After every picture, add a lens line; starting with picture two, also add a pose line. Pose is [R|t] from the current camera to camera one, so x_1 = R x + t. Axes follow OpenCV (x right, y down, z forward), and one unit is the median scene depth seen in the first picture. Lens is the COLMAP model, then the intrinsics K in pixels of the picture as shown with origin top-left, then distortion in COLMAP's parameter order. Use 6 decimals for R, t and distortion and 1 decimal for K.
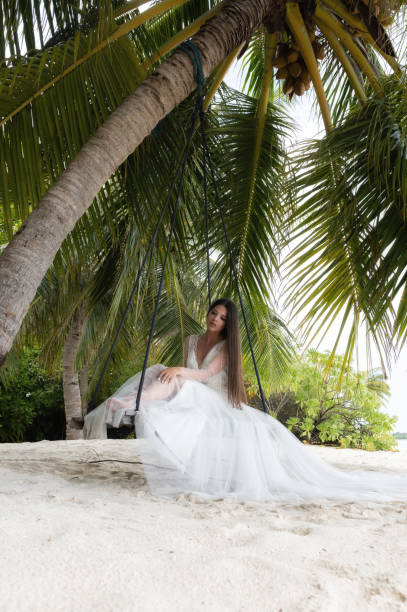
lens RADIAL K [[511.1, 0, 235.6], [0, 511.1, 332.1], [0, 0, 1]] dist [-0.000530, -0.006586]
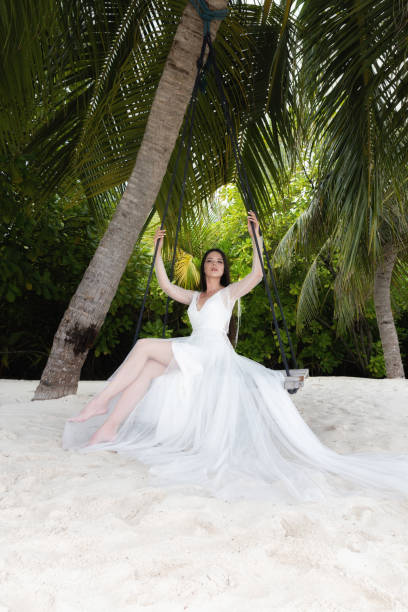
lens RADIAL K [[473.0, 0, 200.3], [0, 473.0, 318.1], [0, 0, 1]] dist [0.007142, -0.008511]
pose [[0.470152, -0.080508, -0.878906, 0.497926], [0.174424, 0.984666, 0.003109, 0.039864], [0.865178, -0.154764, 0.476985, 0.370092]]
